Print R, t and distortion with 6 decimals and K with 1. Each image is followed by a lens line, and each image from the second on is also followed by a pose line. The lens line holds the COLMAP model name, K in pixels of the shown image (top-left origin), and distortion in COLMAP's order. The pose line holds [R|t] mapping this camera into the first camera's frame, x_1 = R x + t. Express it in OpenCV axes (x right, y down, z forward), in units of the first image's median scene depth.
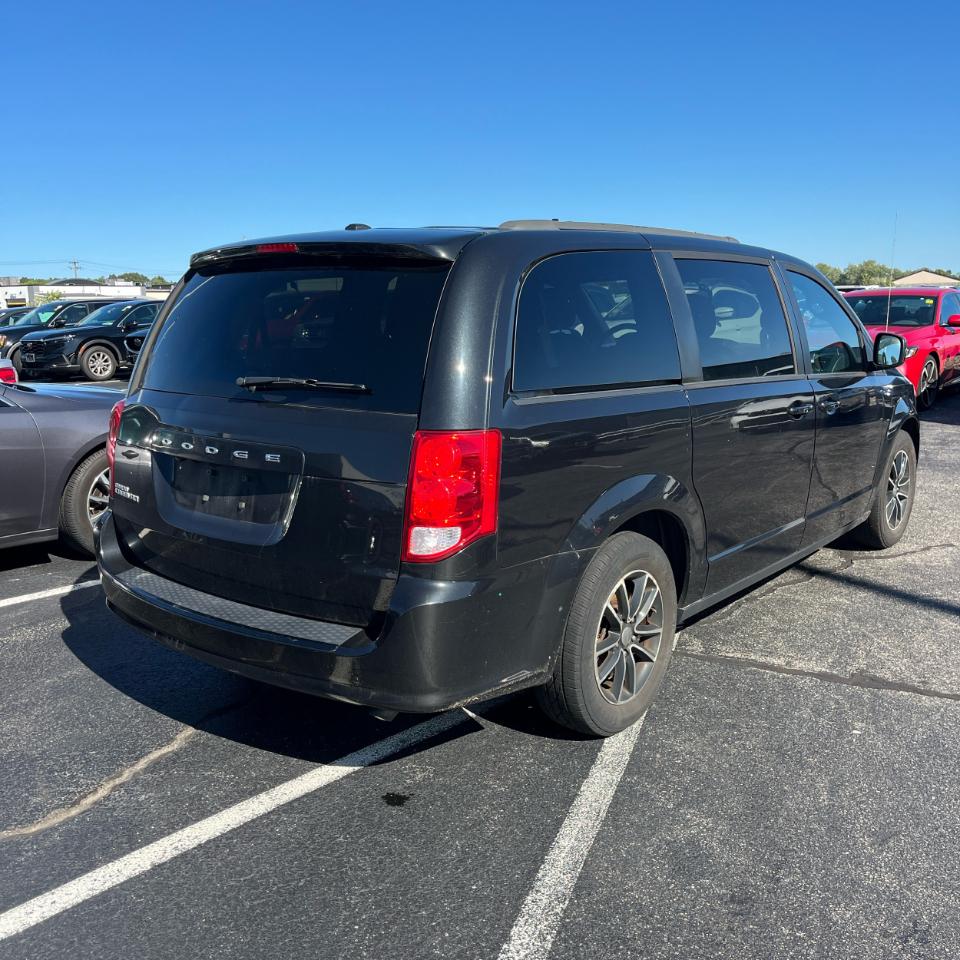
lens RADIAL K [[968.9, 0, 483.8], [0, 968.9, 483.5], [0, 0, 1]] dist [0.035208, -0.026555]
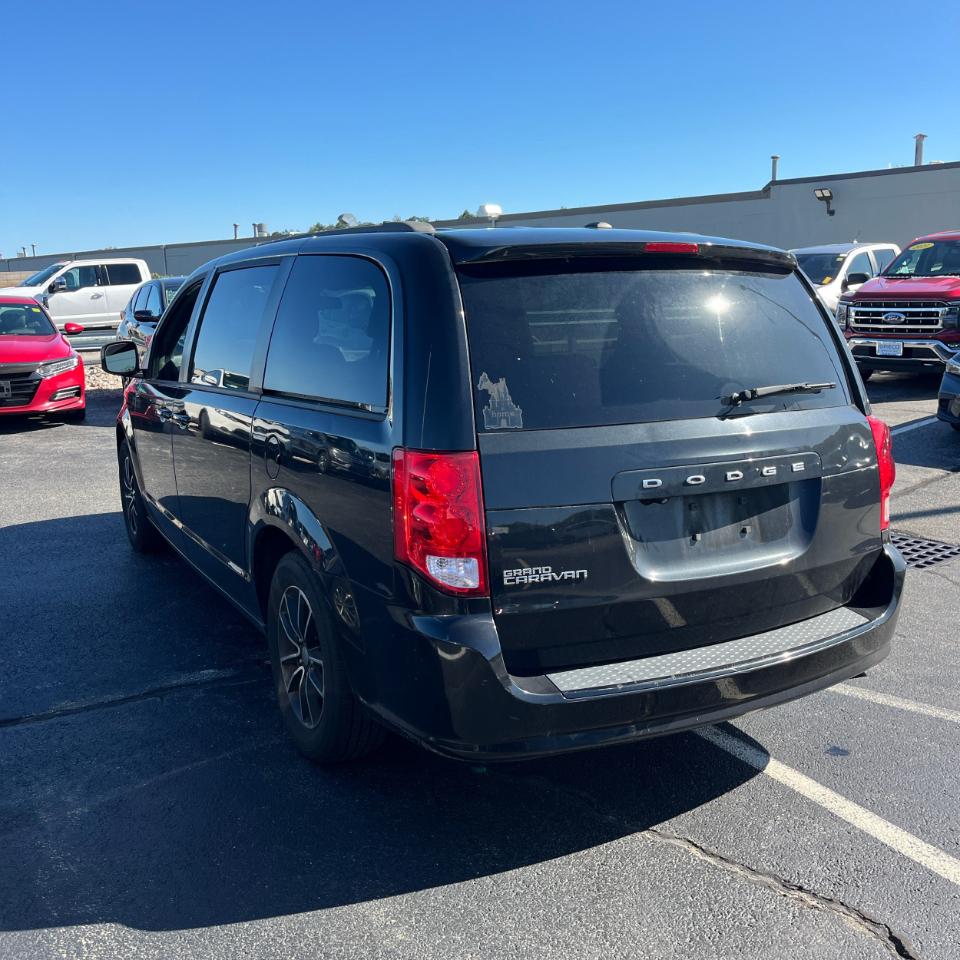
lens RADIAL K [[964.1, 0, 480.0], [0, 964.1, 480.0], [0, 0, 1]] dist [0.034401, -0.028708]
pose [[0.388122, -0.155581, 0.908381, -1.127148], [0.170514, 0.980753, 0.095121, -0.147844], [-0.905696, 0.117973, 0.407181, 0.824065]]
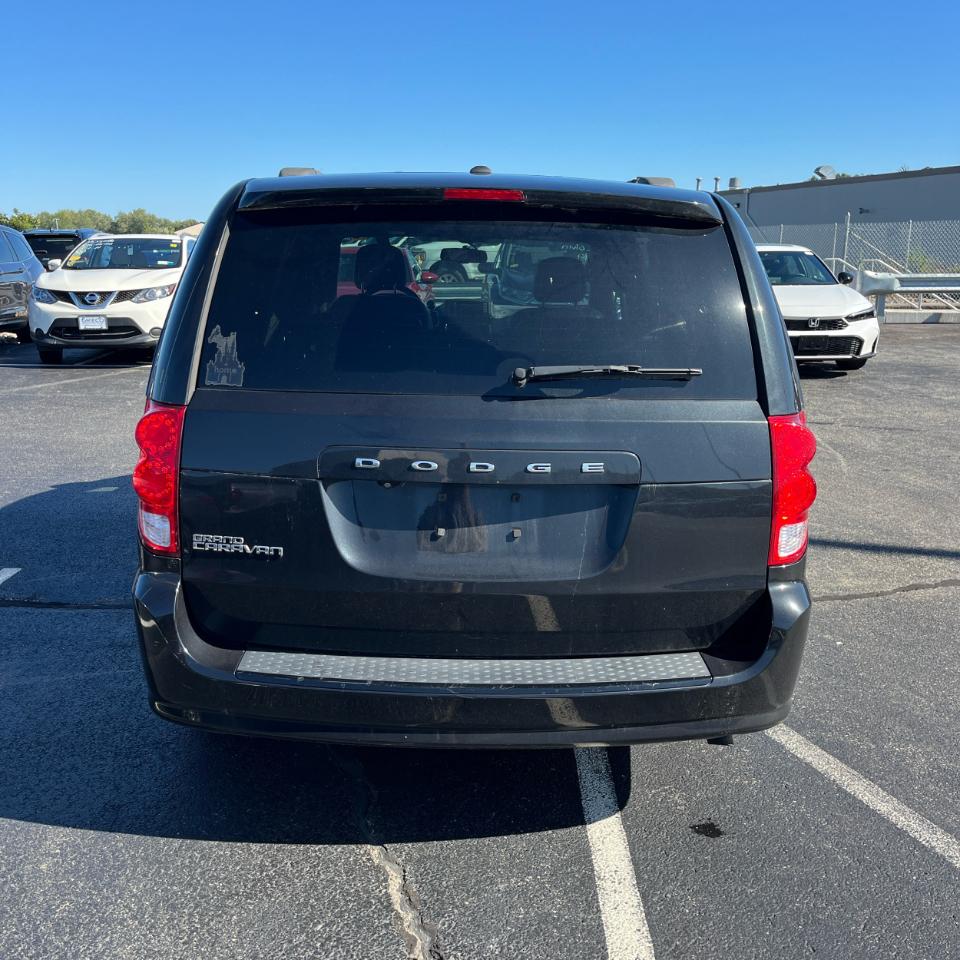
lens RADIAL K [[968.9, 0, 483.8], [0, 968.9, 483.5], [0, 0, 1]] dist [0.035208, -0.026555]
pose [[0.752336, -0.119234, 0.647899, -0.736310], [0.086026, 0.992844, 0.082822, -0.080213], [-0.653138, -0.006573, 0.757210, 0.422117]]
